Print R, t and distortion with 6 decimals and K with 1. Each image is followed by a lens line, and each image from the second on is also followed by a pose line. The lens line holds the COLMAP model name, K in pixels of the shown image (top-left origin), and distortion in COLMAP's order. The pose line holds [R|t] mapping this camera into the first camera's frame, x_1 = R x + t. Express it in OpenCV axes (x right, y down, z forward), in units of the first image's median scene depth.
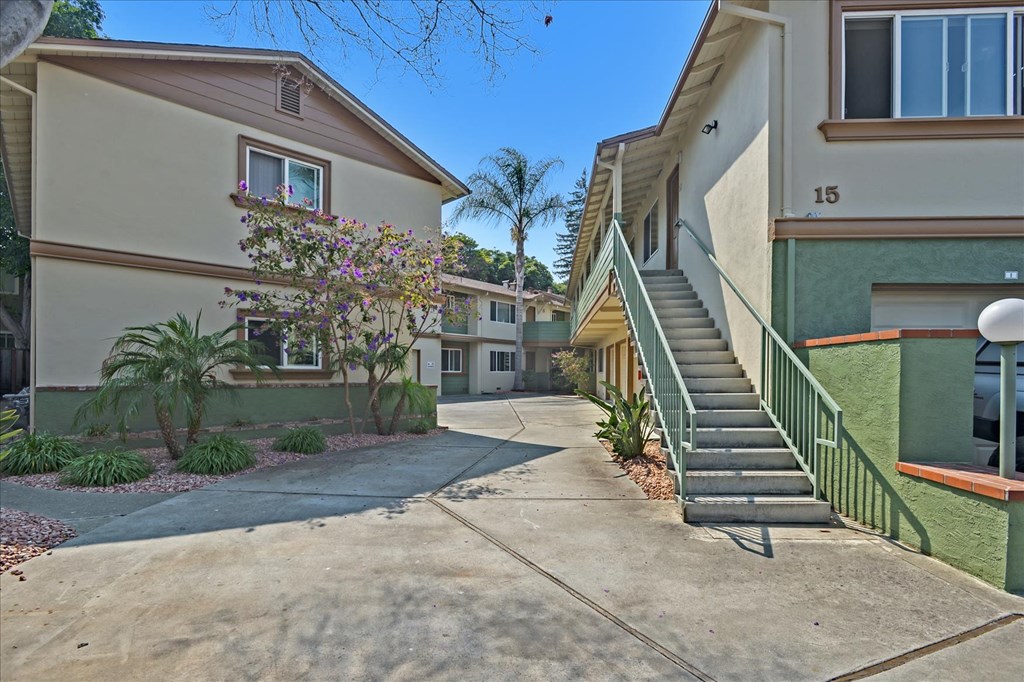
lens RADIAL K [[496.1, 0, 526.2], [0, 496.1, 368.5], [0, 0, 1]] dist [-0.007801, 0.000015]
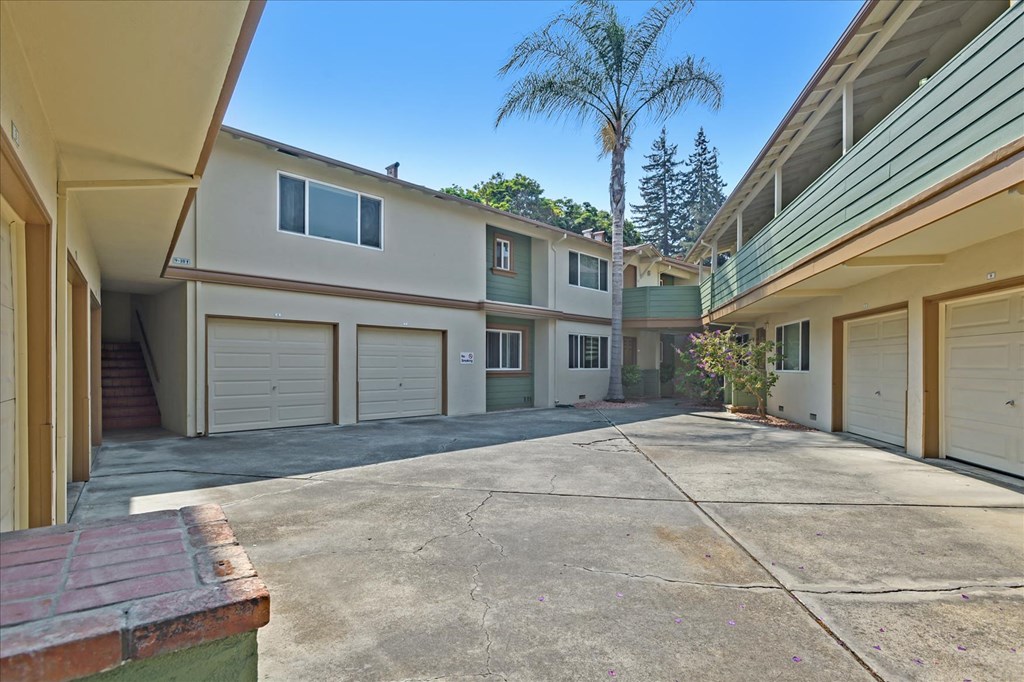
lens RADIAL K [[496.1, 0, 526.2], [0, 496.1, 368.5], [0, 0, 1]] dist [-0.007801, 0.000015]
pose [[0.993258, -0.001938, -0.115911, -0.163100], [0.003170, 0.999940, 0.010447, -0.001904], [0.115884, -0.010744, 0.993205, 1.206374]]
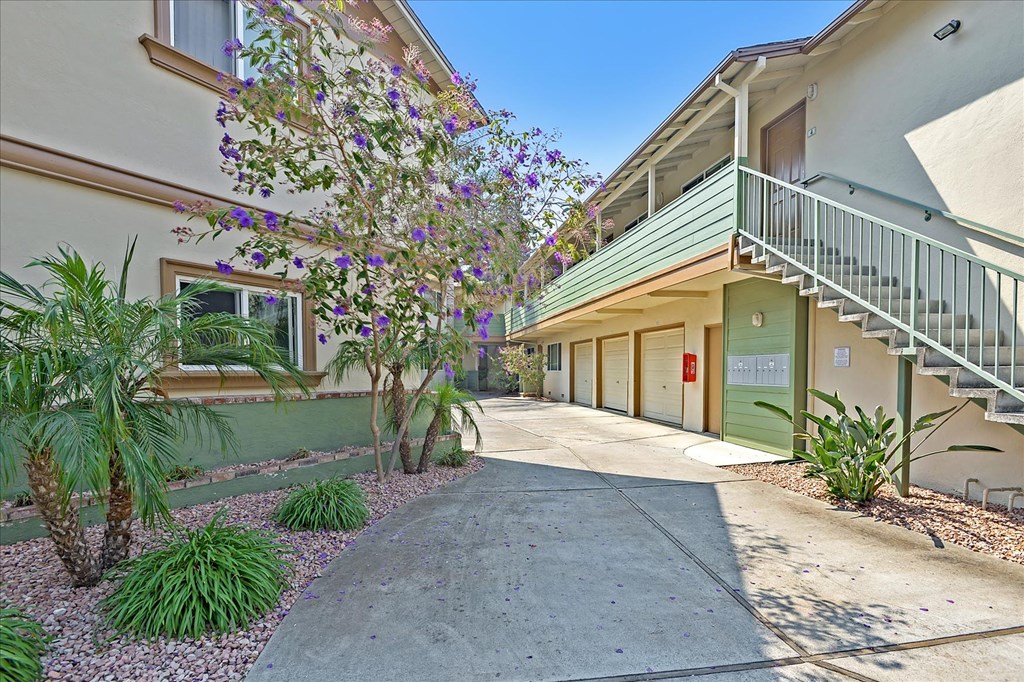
lens RADIAL K [[498.1, 0, 515.4], [0, 498.1, 376.1], [0, 0, 1]] dist [-0.005451, -0.000633]
pose [[0.971800, -0.007762, 0.235677, -0.336705], [0.002716, 0.999760, 0.021728, -0.005280], [-0.235789, -0.020475, 0.971589, 0.375473]]
